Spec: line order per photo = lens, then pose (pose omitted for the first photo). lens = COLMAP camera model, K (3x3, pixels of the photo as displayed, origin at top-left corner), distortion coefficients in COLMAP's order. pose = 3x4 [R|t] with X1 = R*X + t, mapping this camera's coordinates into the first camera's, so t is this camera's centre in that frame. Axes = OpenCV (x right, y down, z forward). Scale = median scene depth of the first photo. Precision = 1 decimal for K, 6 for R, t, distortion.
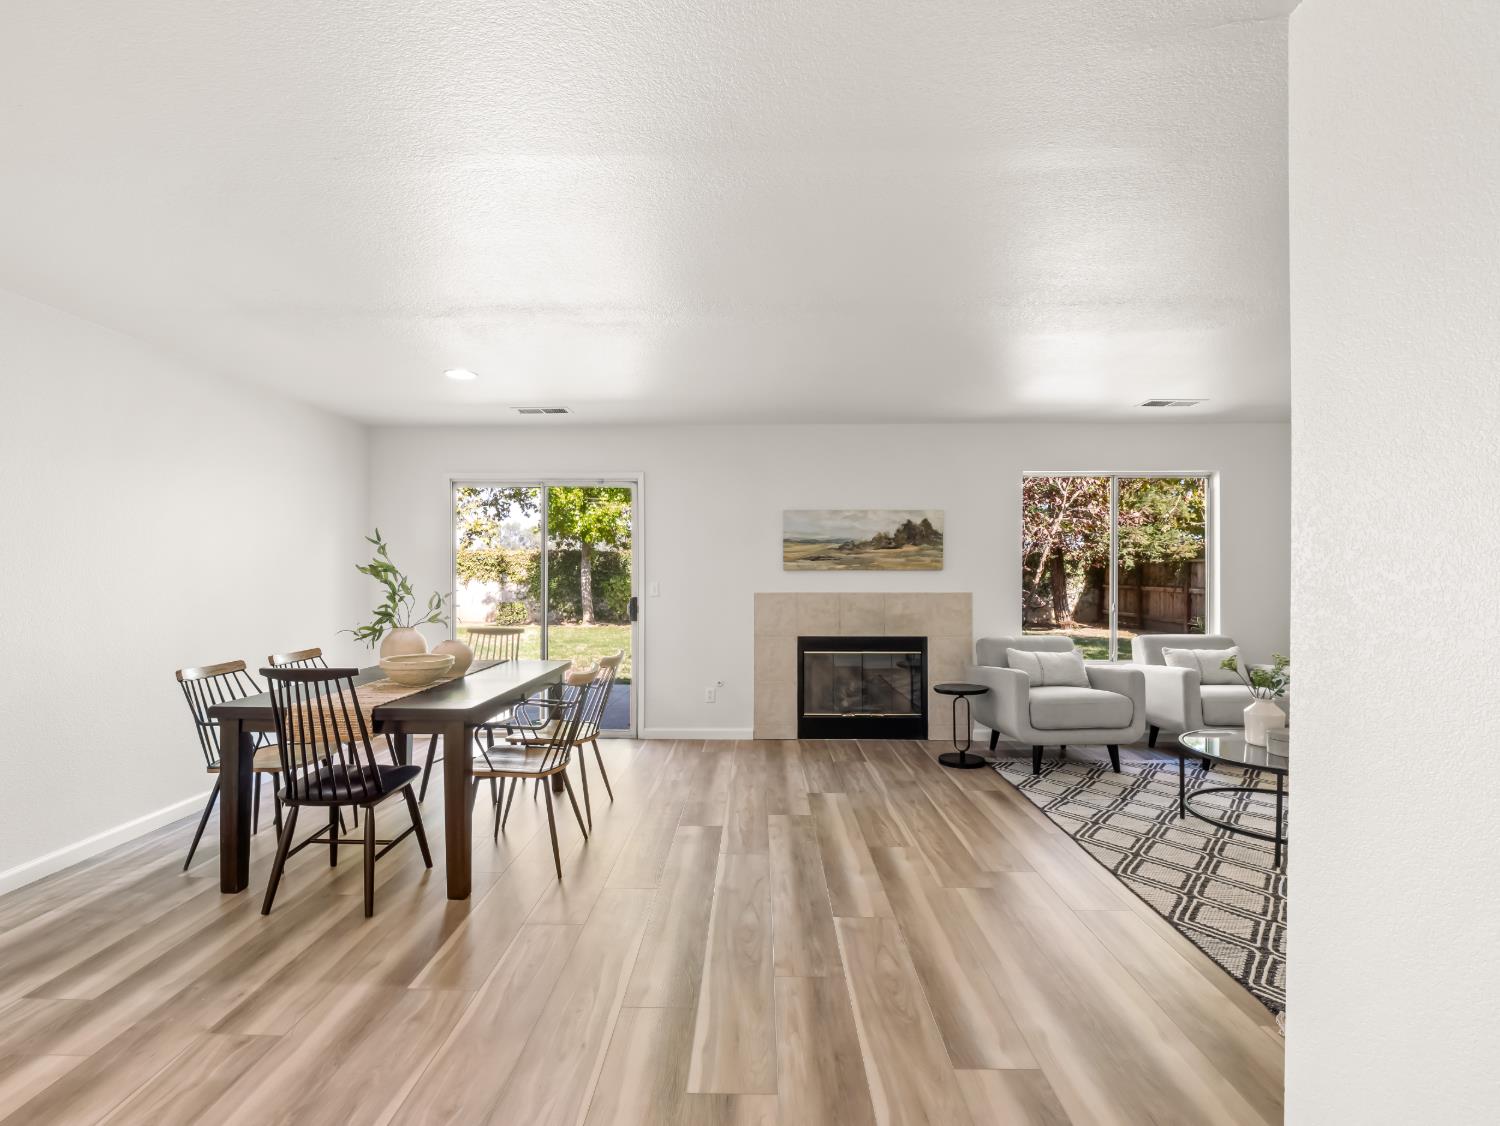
lens RADIAL K [[724.4, 0, 750.9], [0, 724.4, 568.6], [0, 0, 1]] dist [-0.011861, -0.000904]
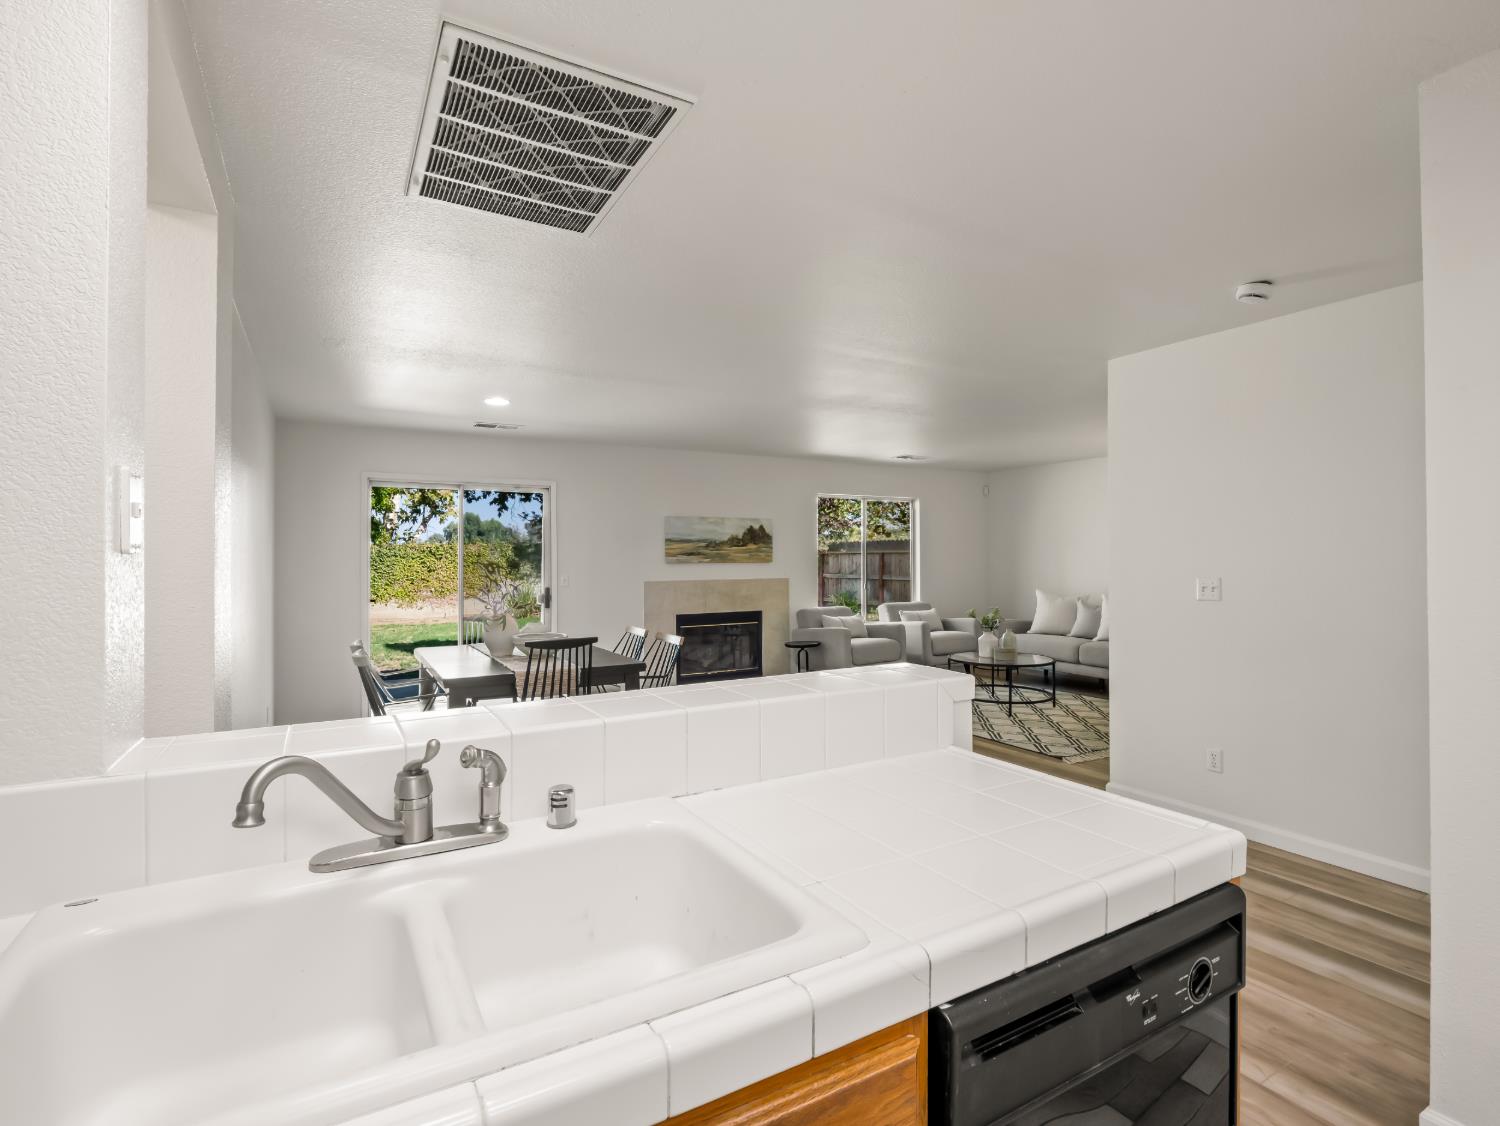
lens RADIAL K [[724.4, 0, 751.4], [0, 724.4, 561.8], [0, 0, 1]] dist [-0.011861, -0.000904]
pose [[0.860179, -0.007612, 0.509935, -0.485732], [0.005022, 0.999967, 0.006456, -0.008051], [-0.509967, -0.002993, 0.860189, -0.178812]]
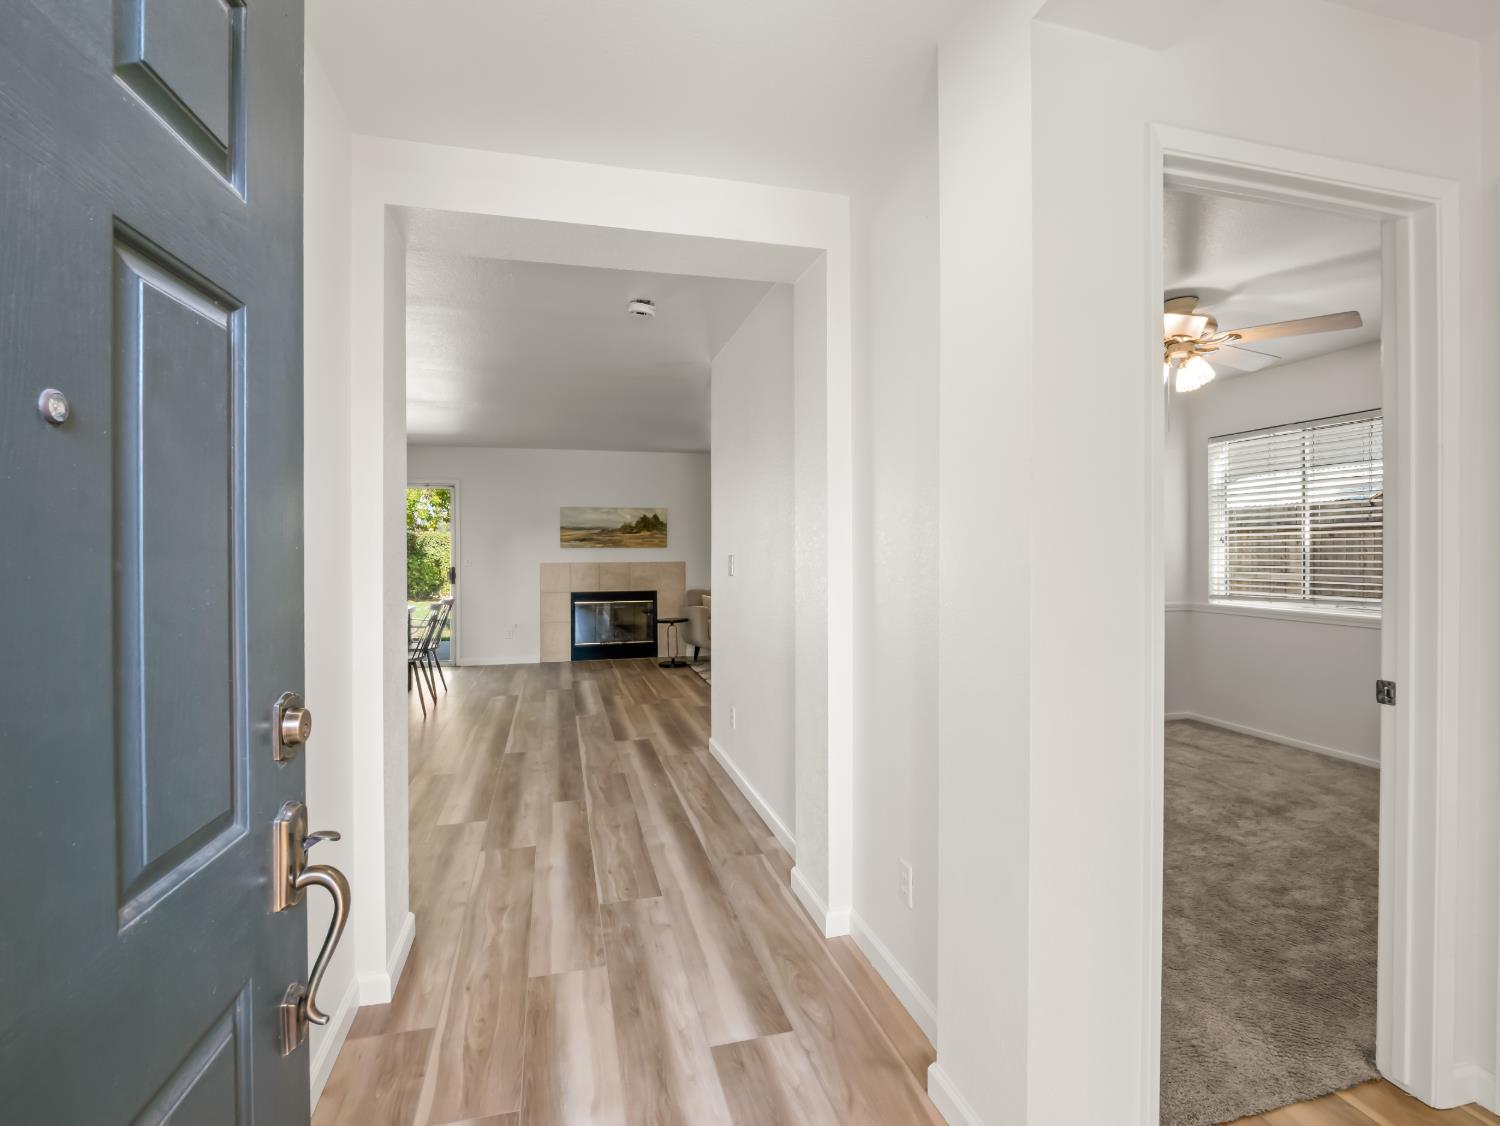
lens RADIAL K [[724.4, 0, 746.3], [0, 724.4, 550.6], [0, 0, 1]] dist [-0.011861, -0.000904]
pose [[0.964113, -0.004846, 0.265449, 0.018893], [0.004358, 0.999988, 0.002426, 0.006378], [-0.265457, -0.001182, 0.964122, -0.539506]]
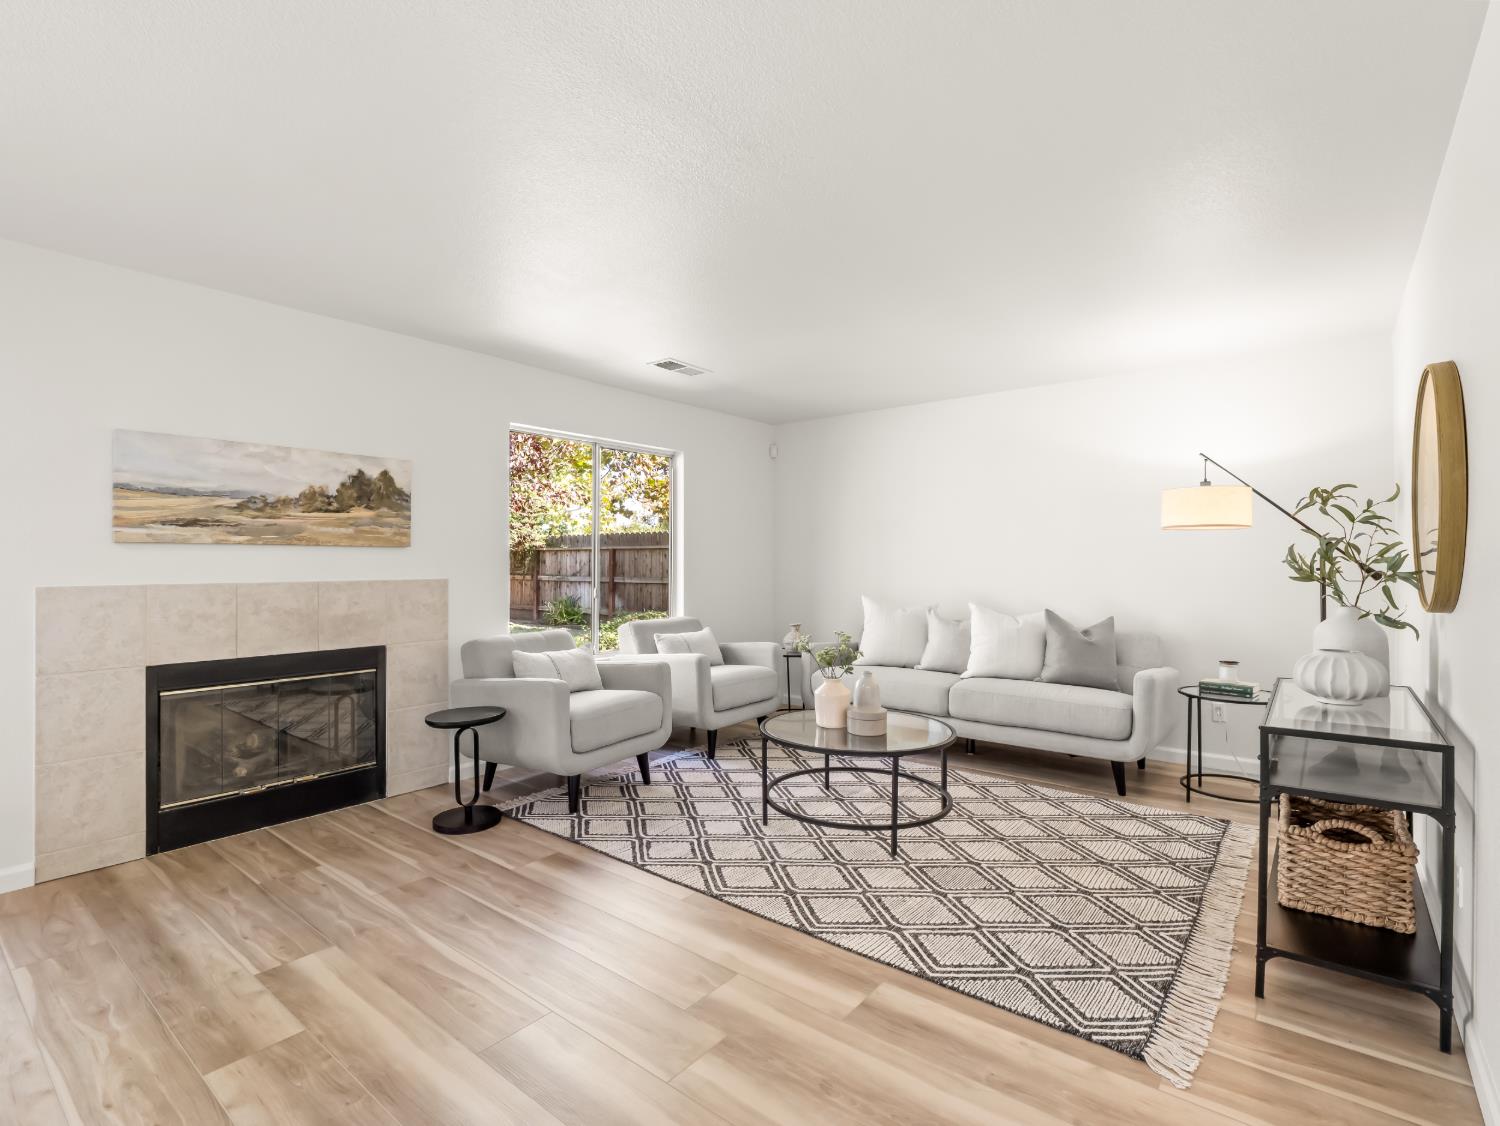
lens RADIAL K [[724.4, 0, 749.3], [0, 724.4, 554.7], [0, 0, 1]] dist [-0.011861, -0.000904]
pose [[0.614141, 0.007350, 0.789162, -0.083295], [-0.002408, 0.999969, -0.007439, 0.013930], [-0.789192, 0.002668, 0.614140, 0.322266]]
